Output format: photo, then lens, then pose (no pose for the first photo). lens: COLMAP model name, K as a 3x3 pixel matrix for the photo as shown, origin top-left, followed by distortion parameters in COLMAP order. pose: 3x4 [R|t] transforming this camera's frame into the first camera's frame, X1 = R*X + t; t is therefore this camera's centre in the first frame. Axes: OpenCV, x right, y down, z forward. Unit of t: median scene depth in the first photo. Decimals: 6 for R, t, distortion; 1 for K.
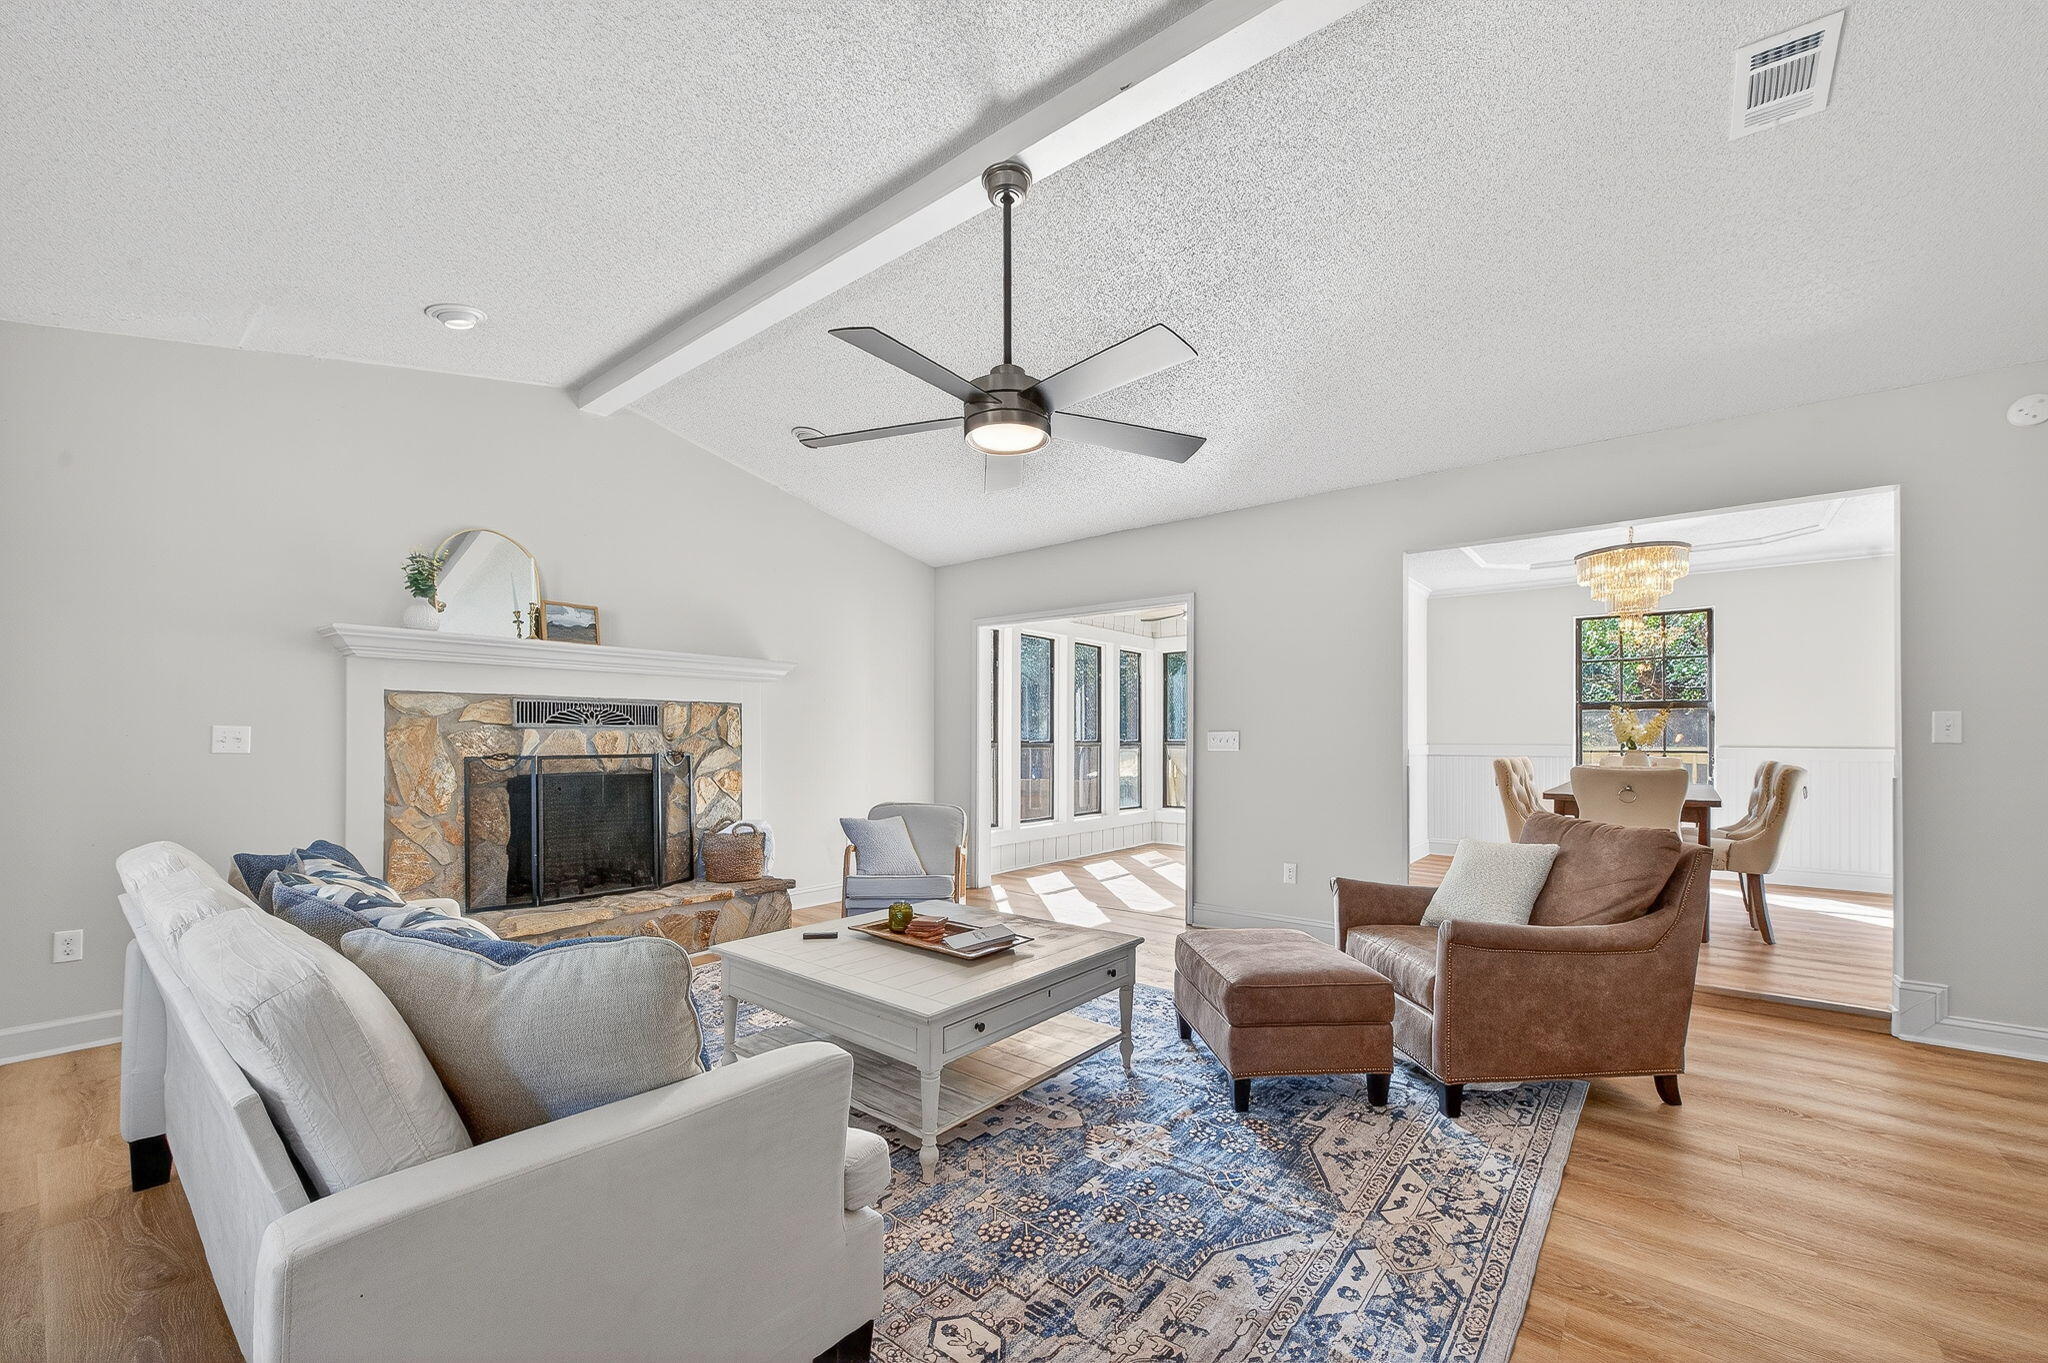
lens RADIAL K [[804.9, 0, 1029.1], [0, 804.9, 734.1], [0, 0, 1]] dist [0.003657, -0.002157]
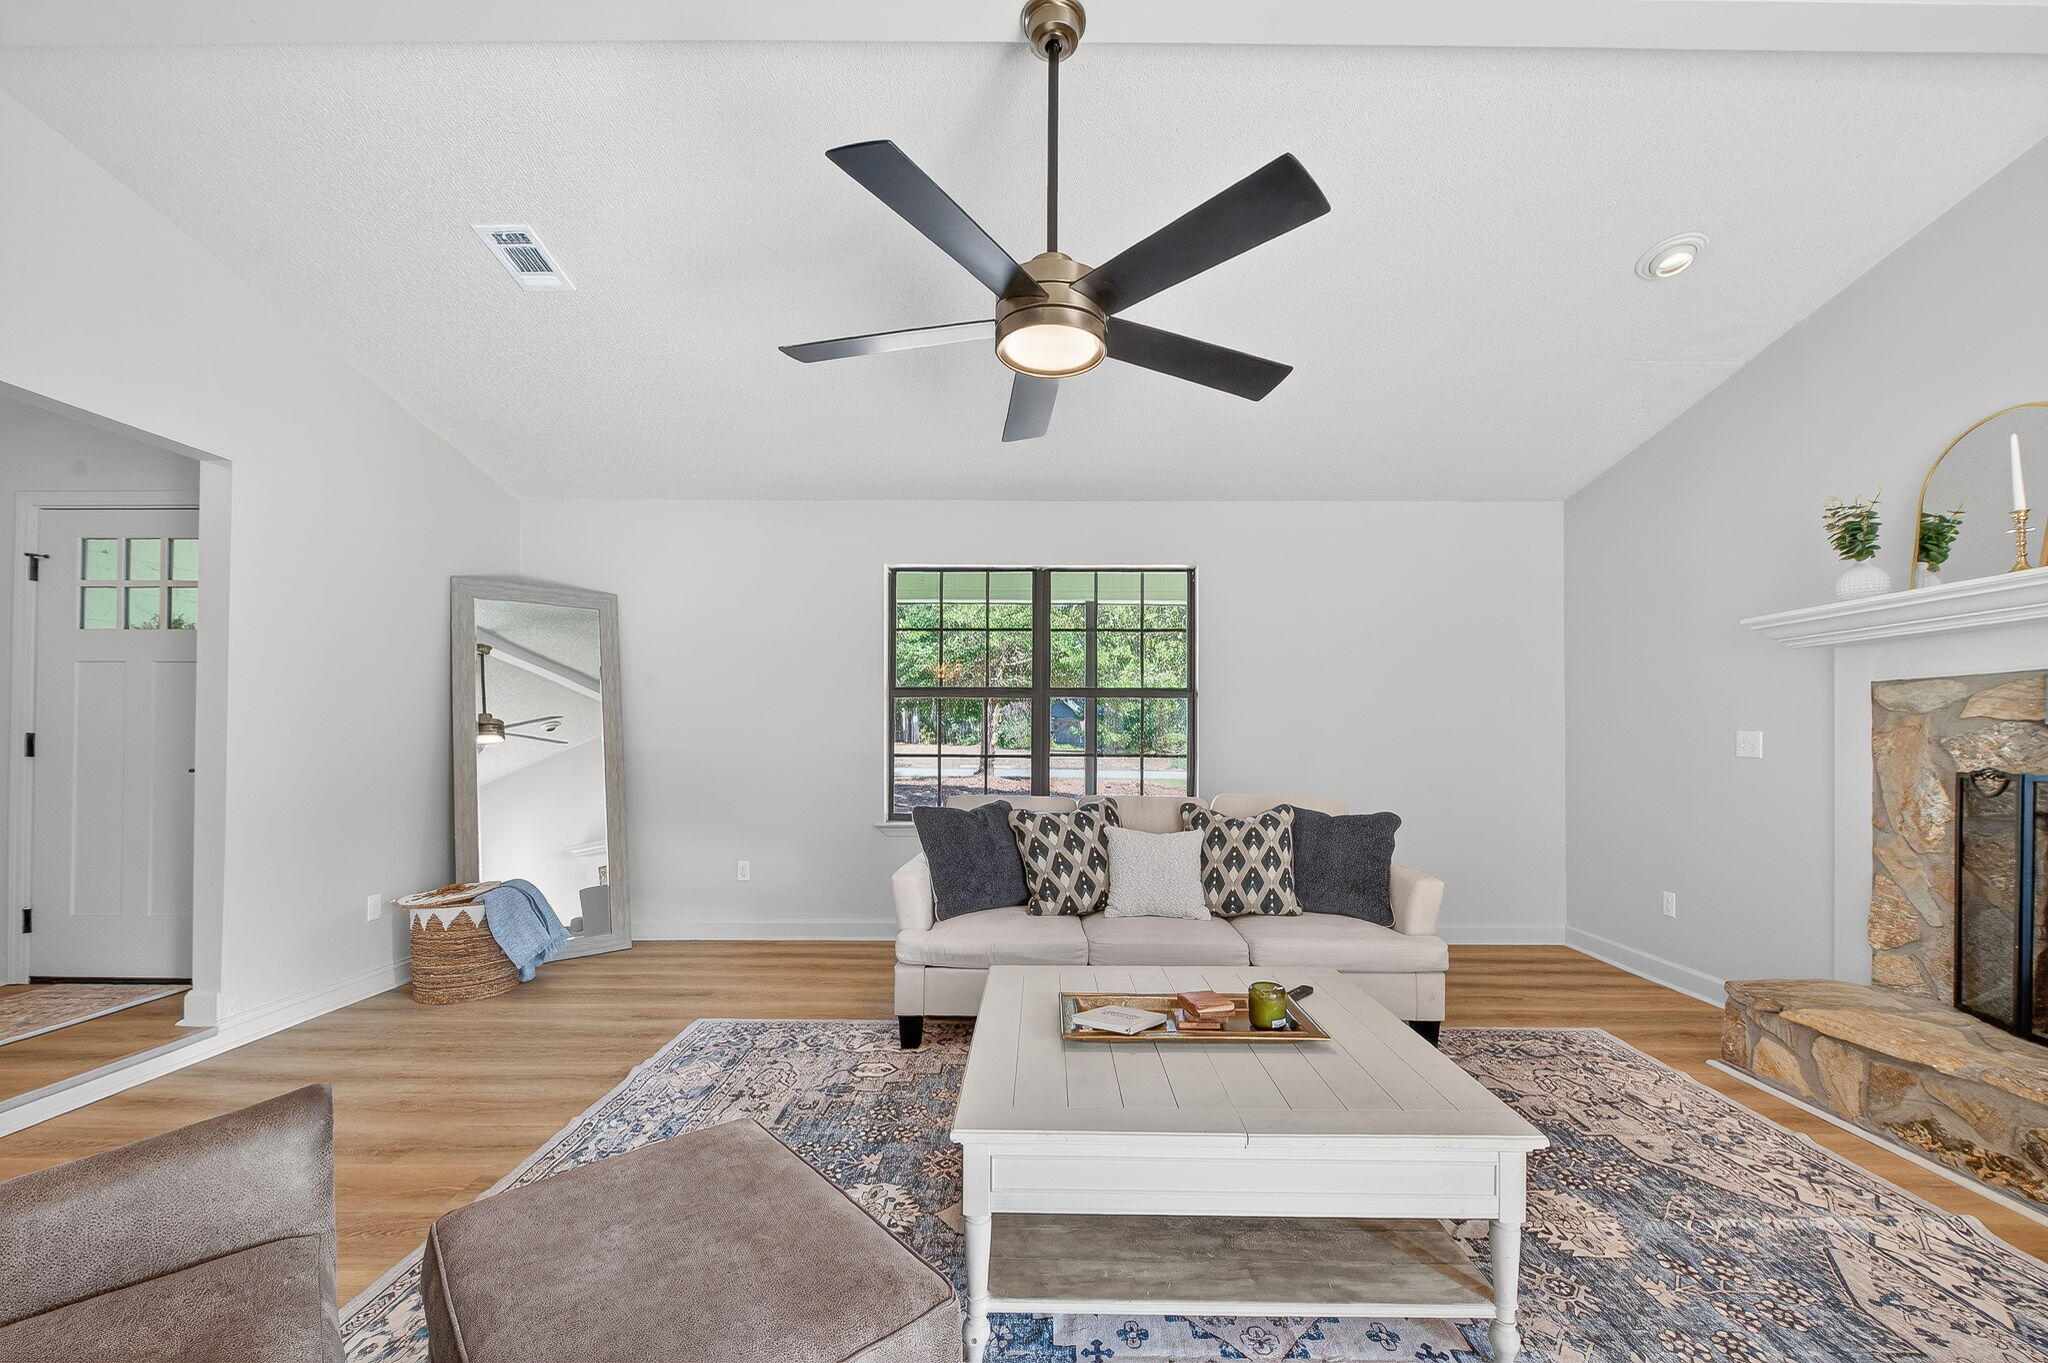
lens RADIAL K [[804.9, 0, 1037.8], [0, 804.9, 735.7], [0, 0, 1]] dist [0.003657, -0.002157]
pose [[-0.780542, -0.011771, -0.624992, 0.295309], [-0.005426, 0.999913, -0.012056, 0.010035], [0.625080, -0.006019, -0.780538, 1.012755]]
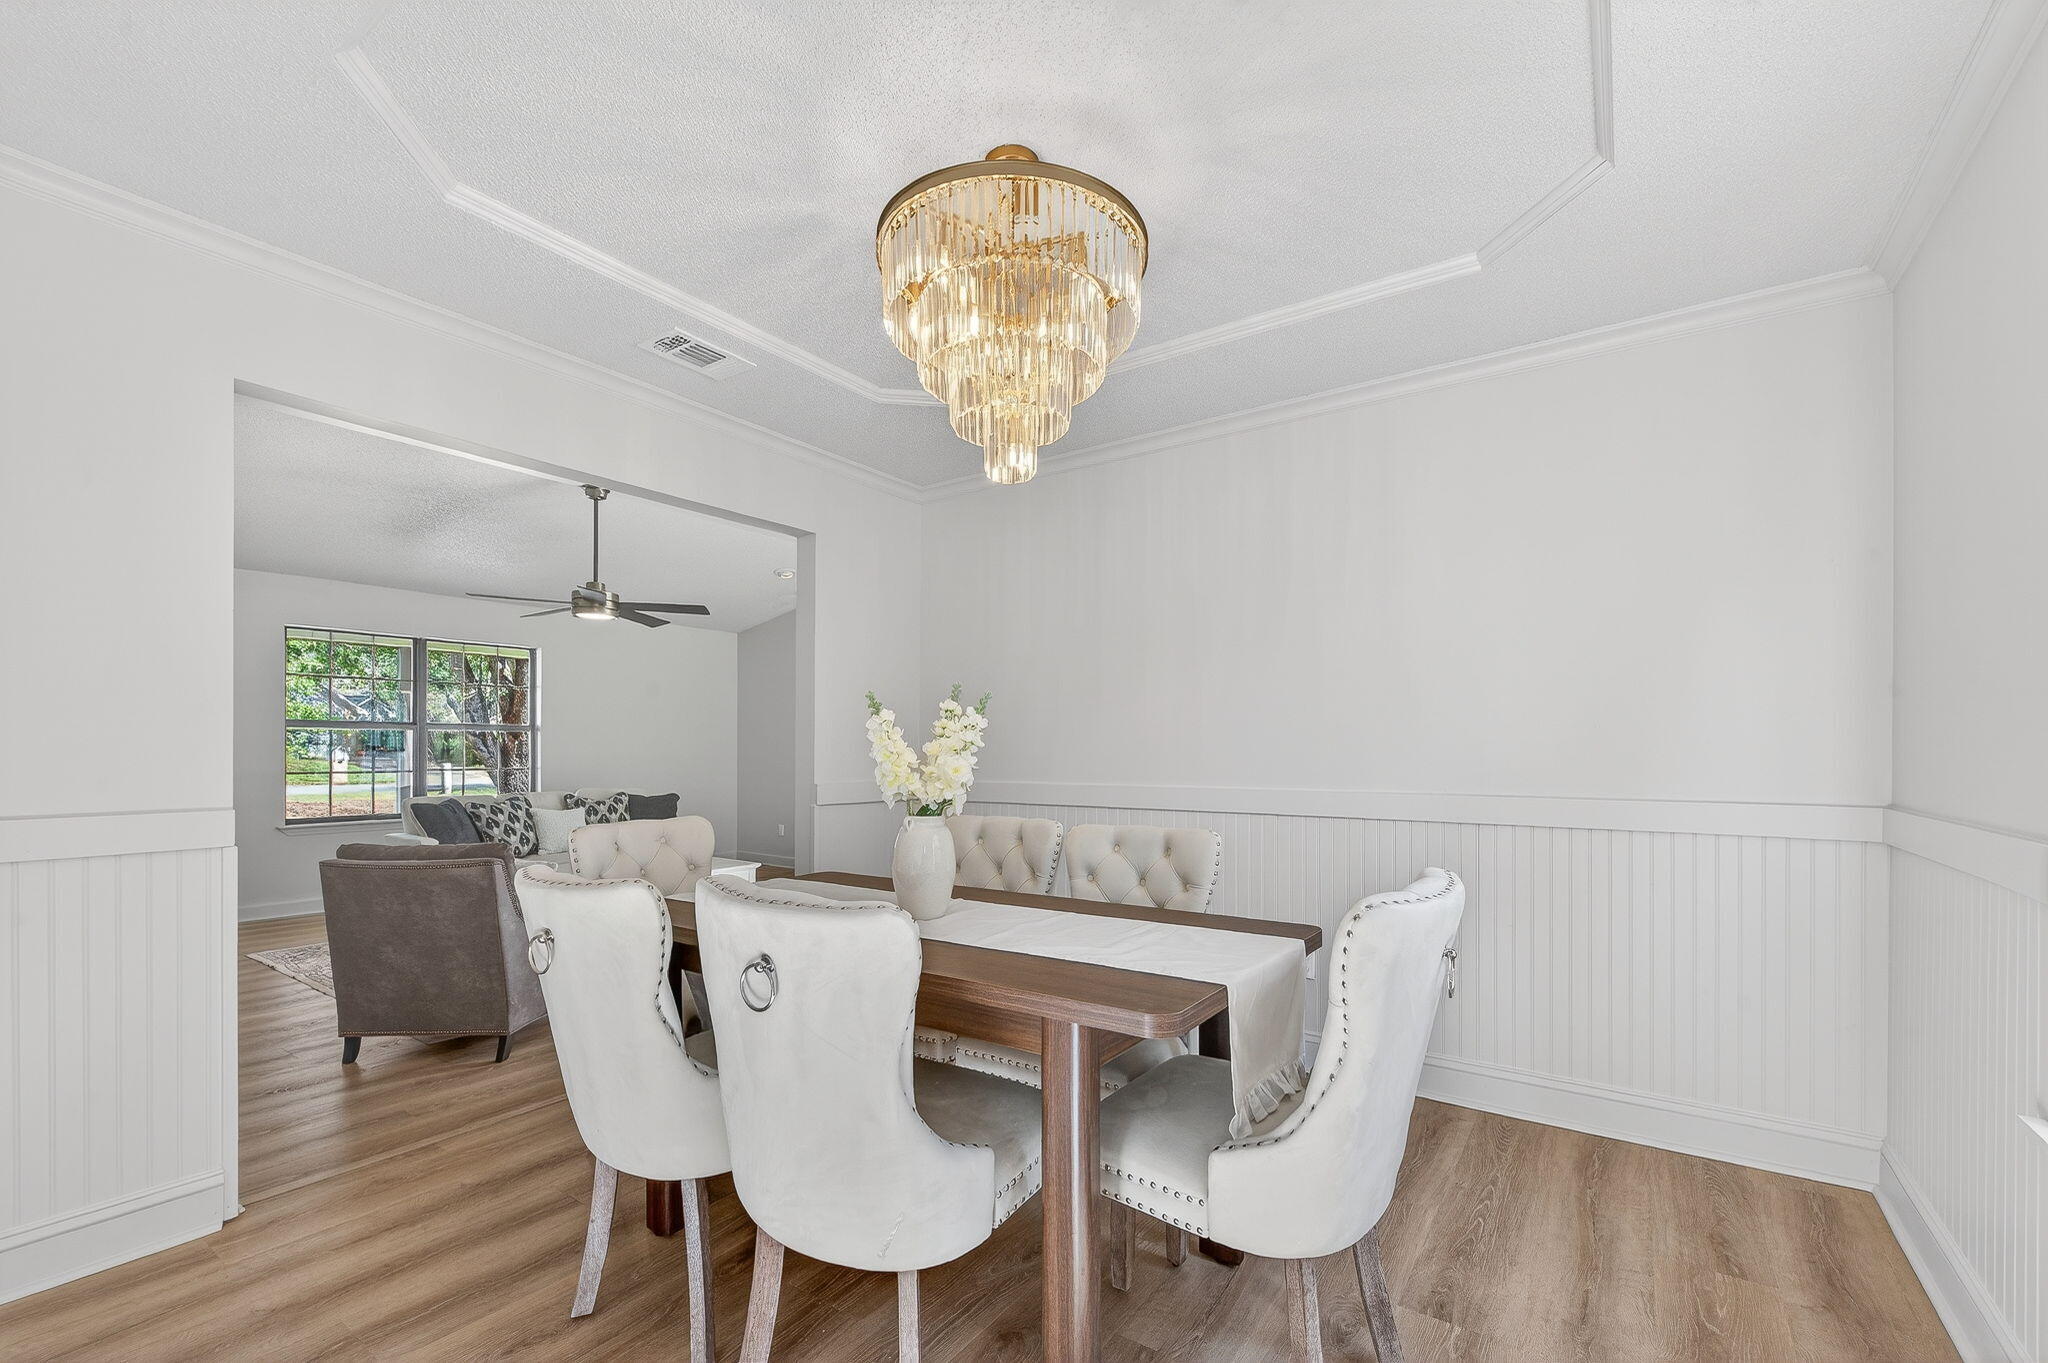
lens RADIAL K [[804.9, 0, 1019.5], [0, 804.9, 752.9], [0, 0, 1]] dist [0.003657, -0.002157]
pose [[0.081620, 0.002504, -0.996660, 1.320459], [-0.002623, 0.999994, 0.002298, -0.017783], [0.996660, 0.002426, 0.081626, 1.204020]]
